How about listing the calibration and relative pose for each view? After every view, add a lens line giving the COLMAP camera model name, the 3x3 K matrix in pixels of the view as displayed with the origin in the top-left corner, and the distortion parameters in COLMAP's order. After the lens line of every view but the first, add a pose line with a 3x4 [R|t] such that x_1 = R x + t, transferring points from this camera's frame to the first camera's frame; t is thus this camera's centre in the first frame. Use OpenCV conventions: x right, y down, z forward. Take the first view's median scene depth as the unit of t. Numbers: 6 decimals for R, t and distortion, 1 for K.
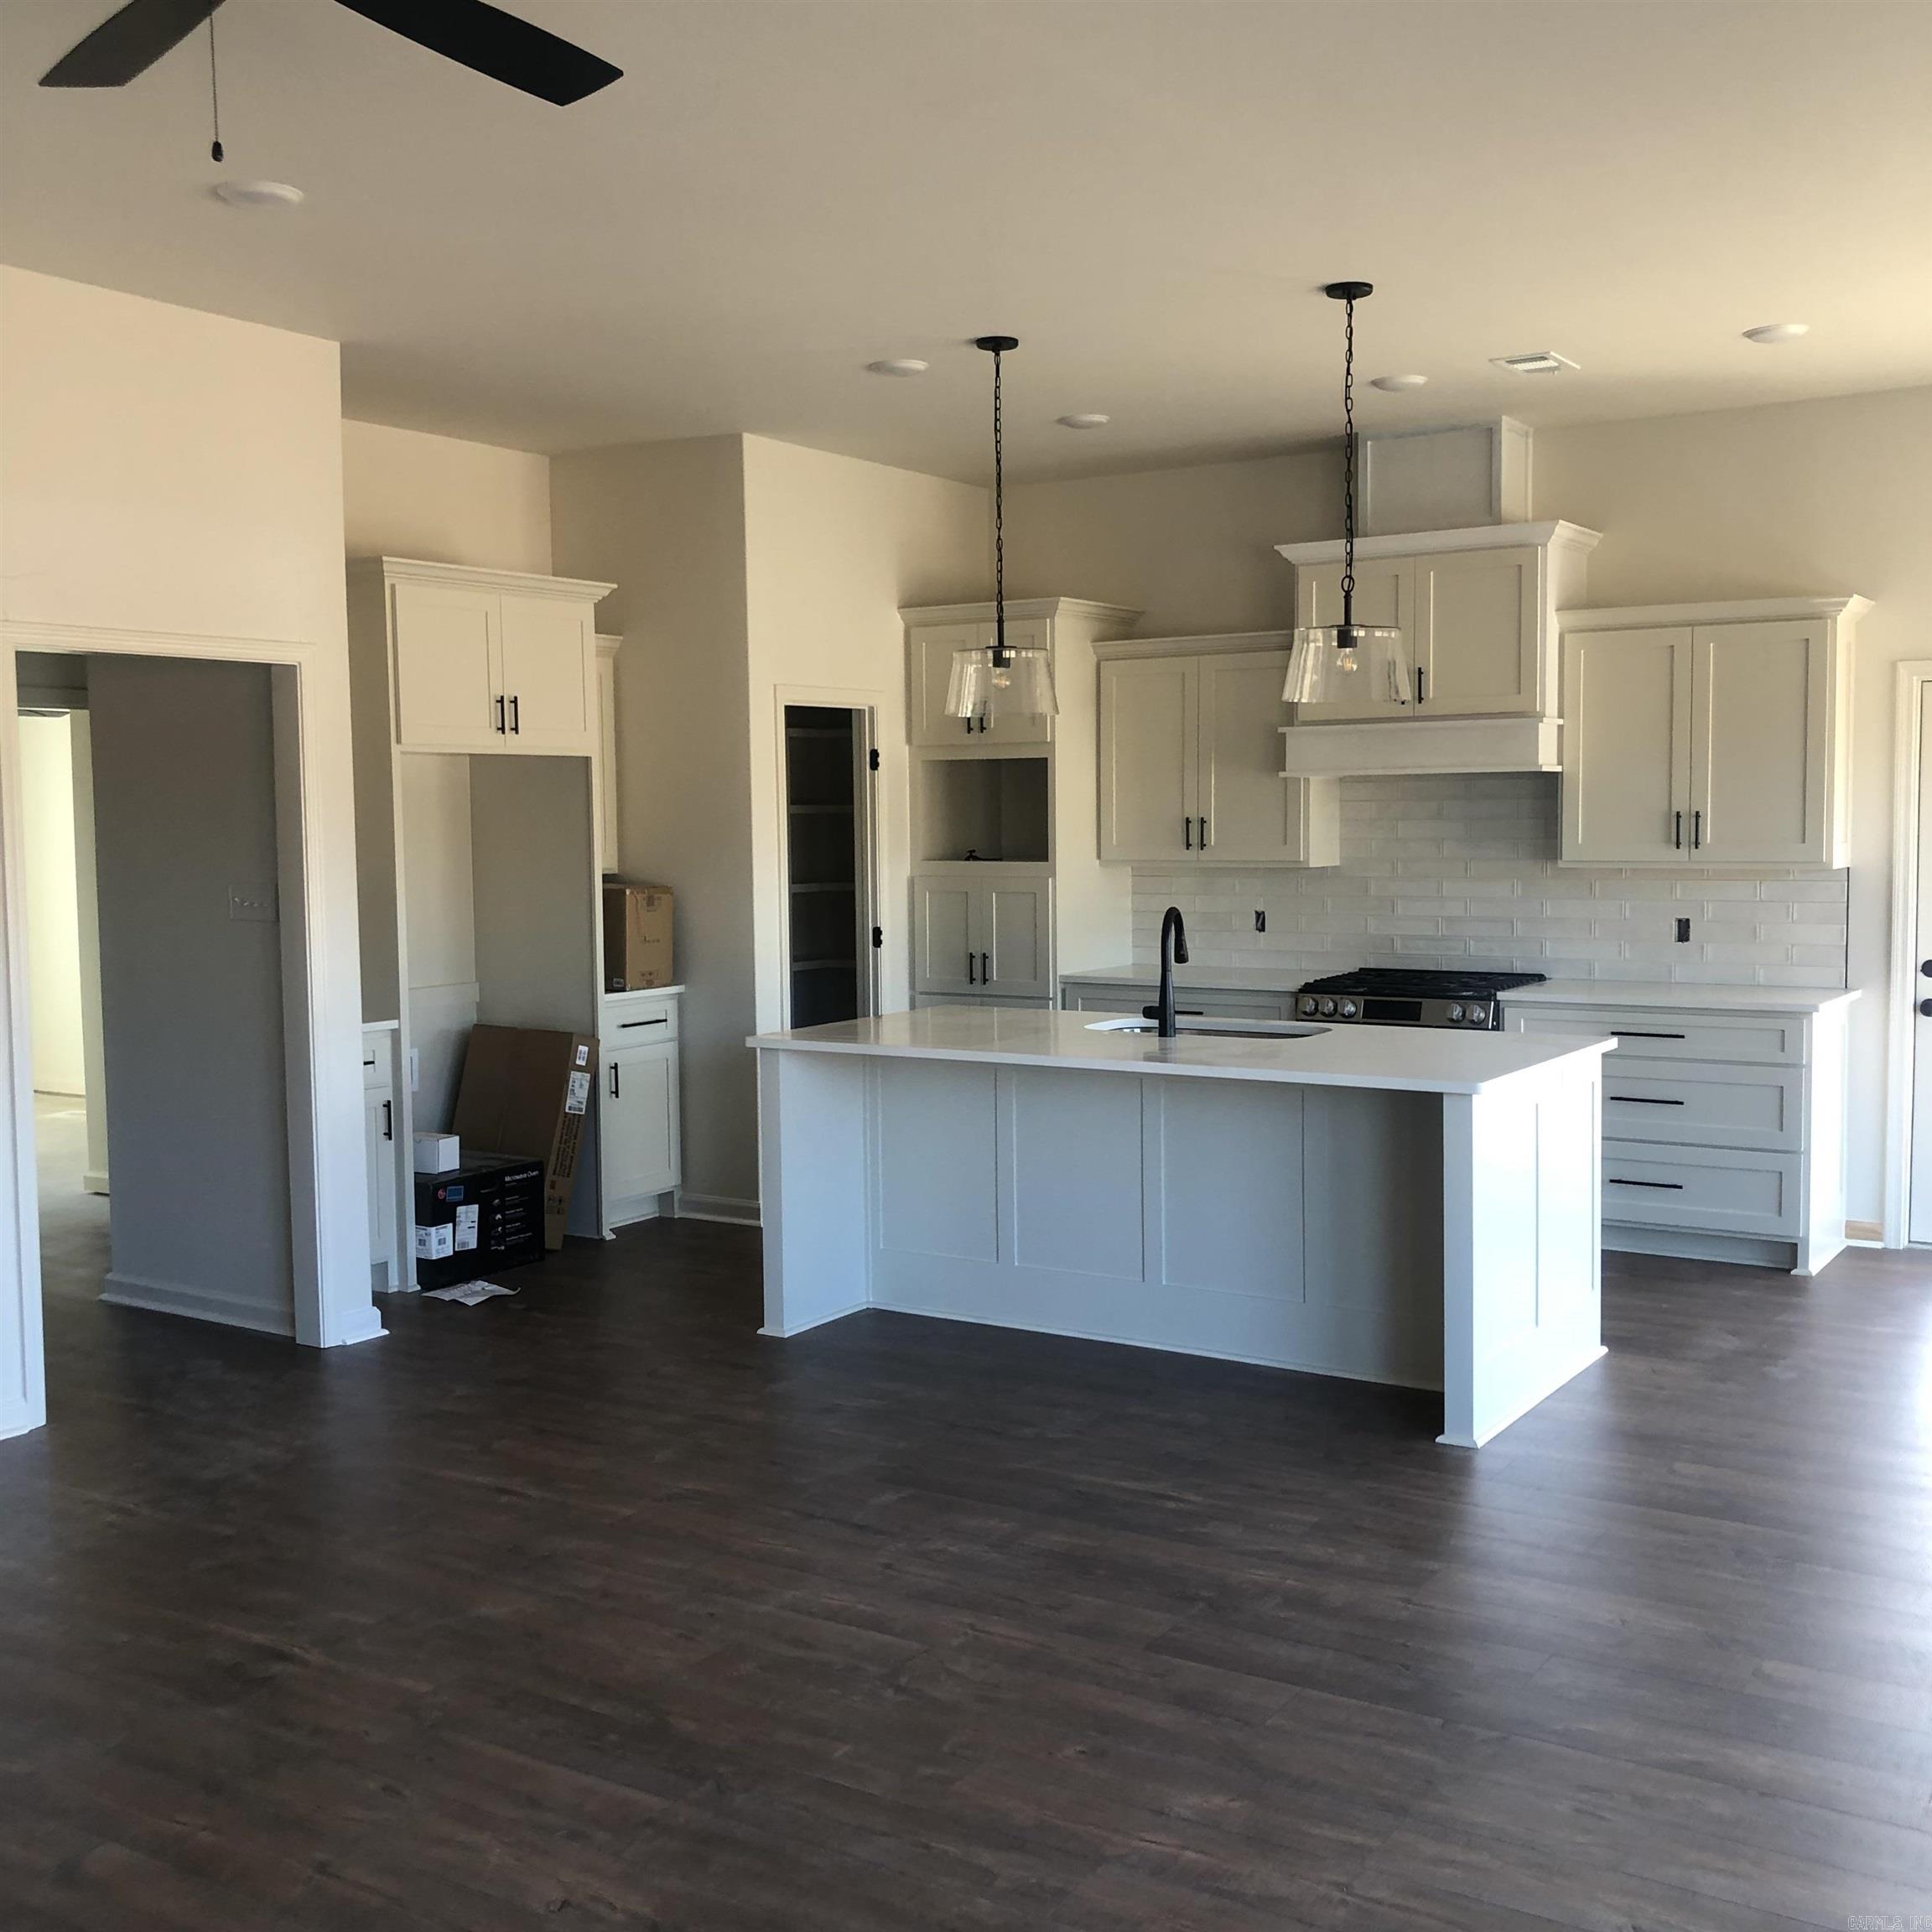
lens RADIAL K [[2105.5, 0, 966.0], [0, 2105.5, 966.0], [0, 0, 1]] dist [-0.019249, 0.051669]
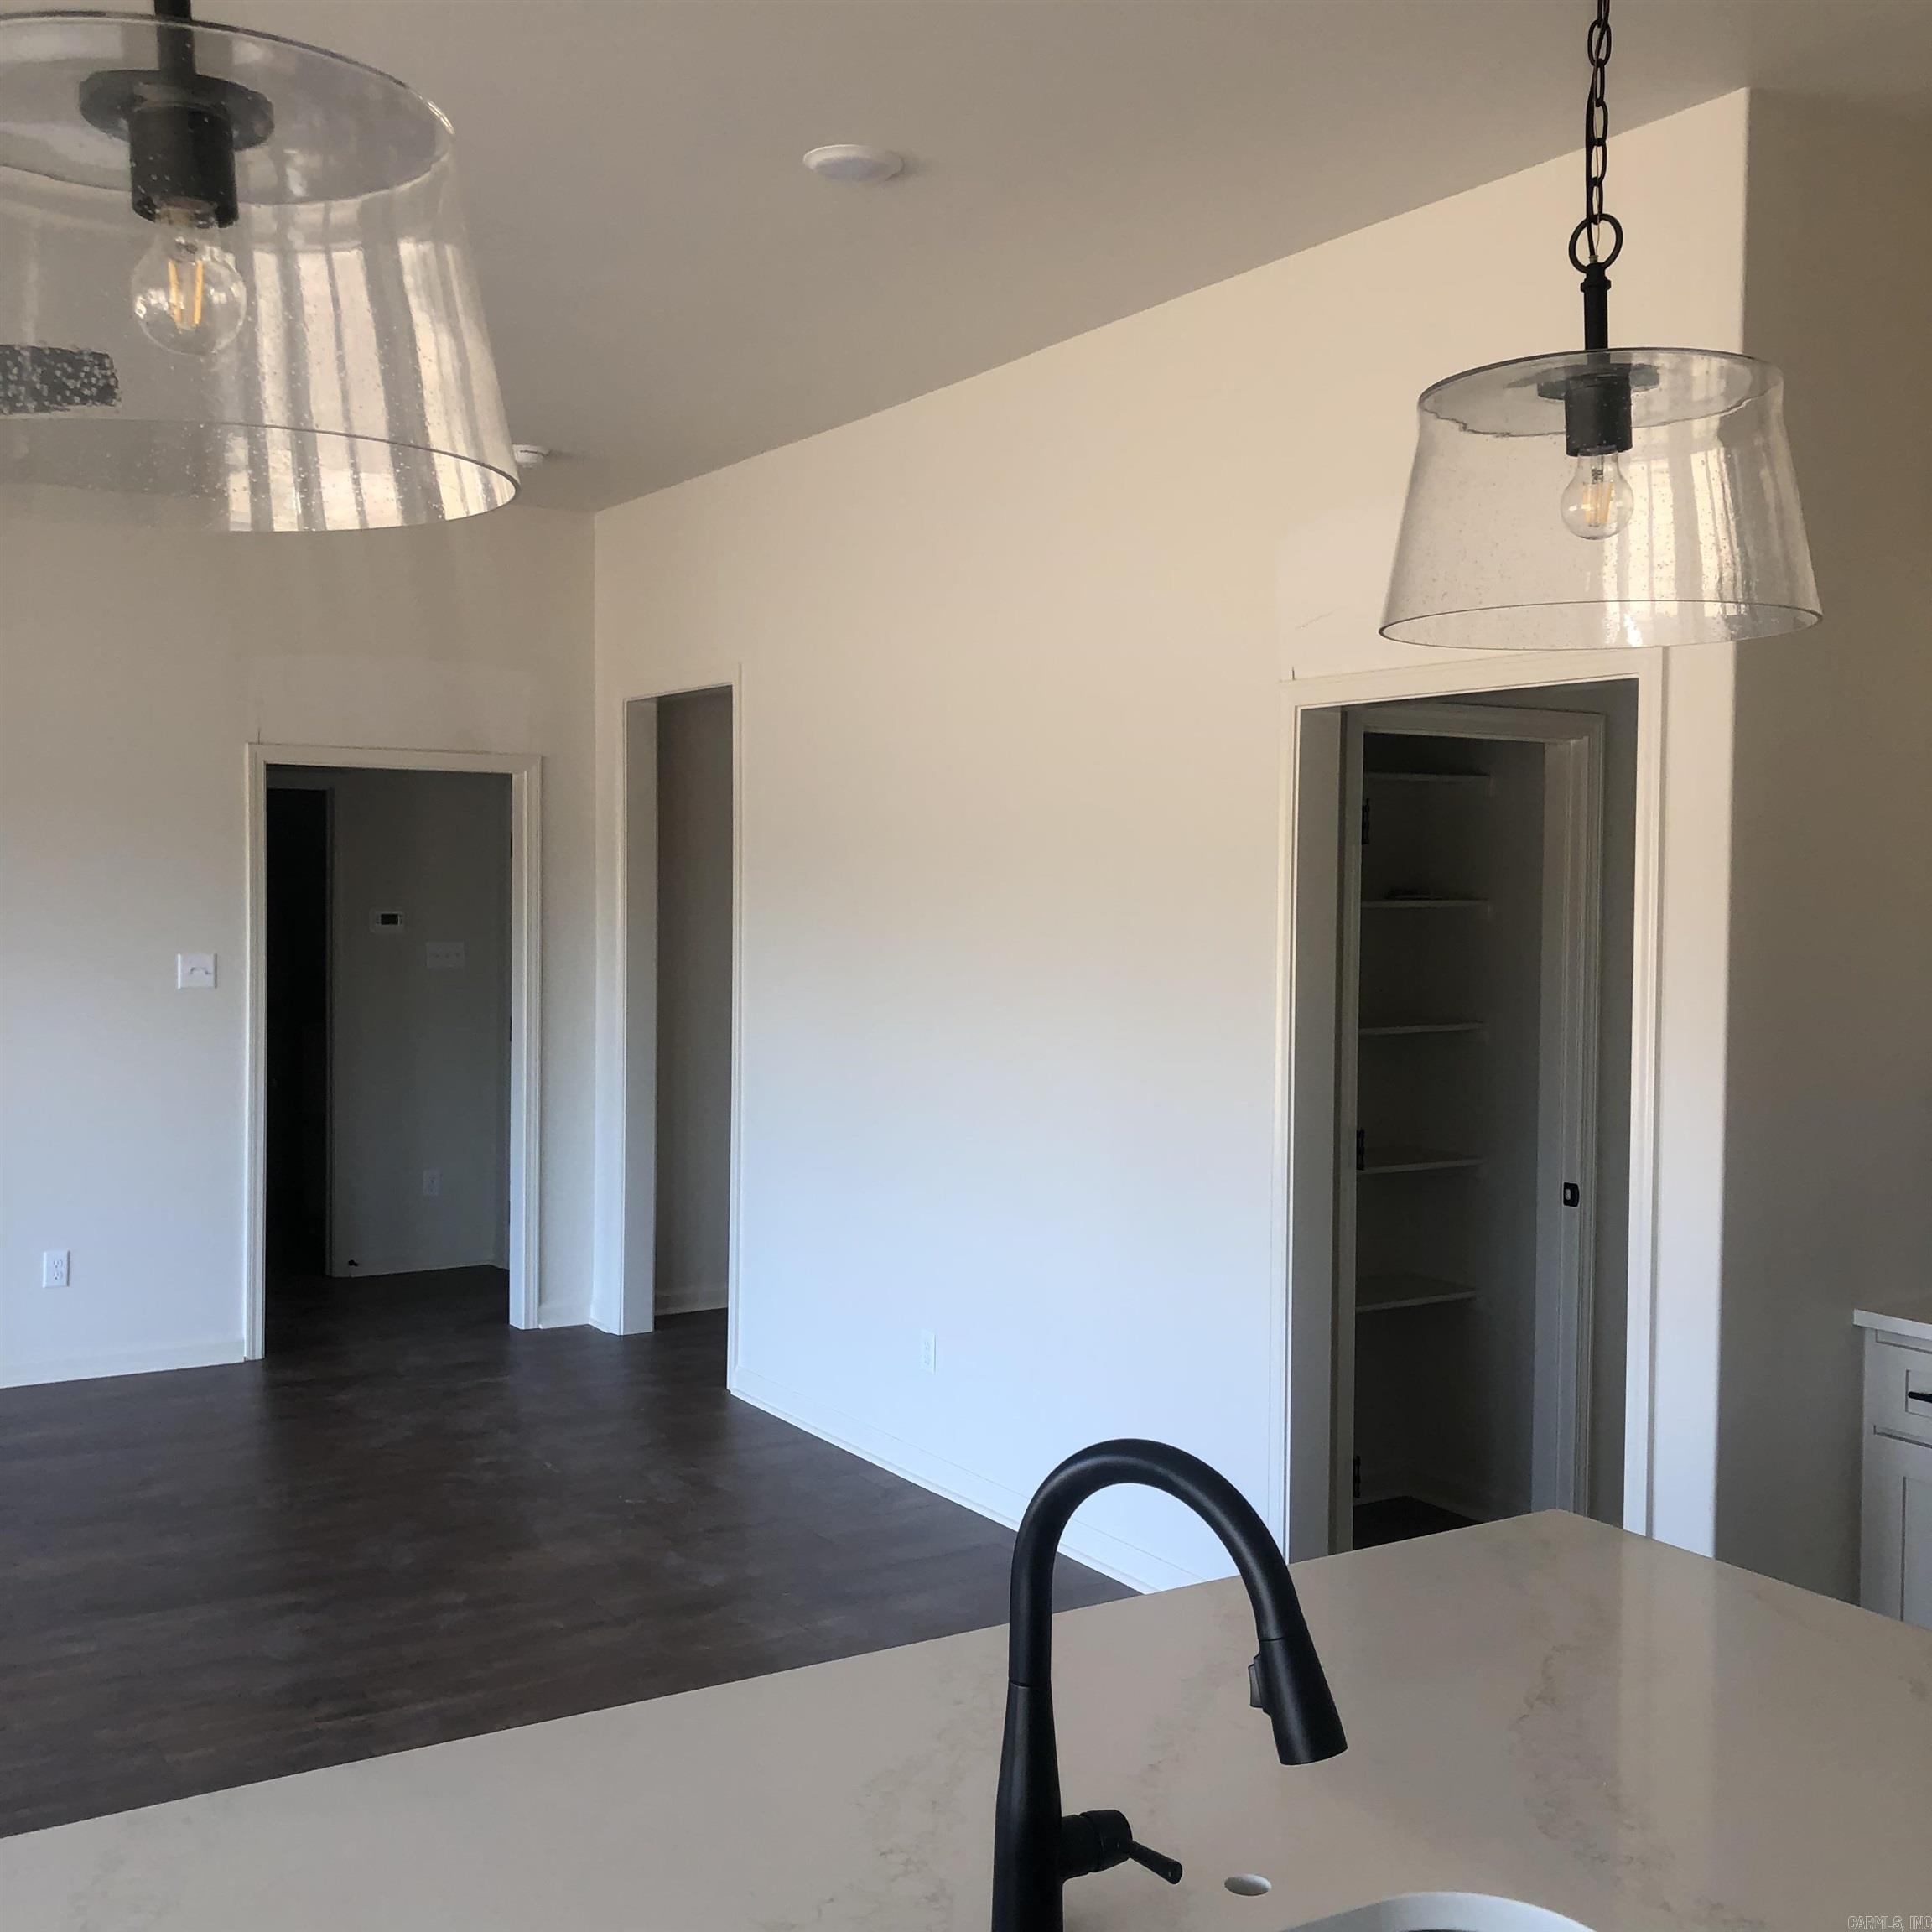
lens RADIAL K [[2105.5, 0, 966.0], [0, 2105.5, 966.0], [0, 0, 1]] dist [-0.019249, 0.051669]
pose [[-0.418352, 0.027159, -0.907879, 0.484371], [-0.076109, 0.994989, 0.064836, -0.131815], [0.905091, 0.096222, -0.414189, 1.666884]]
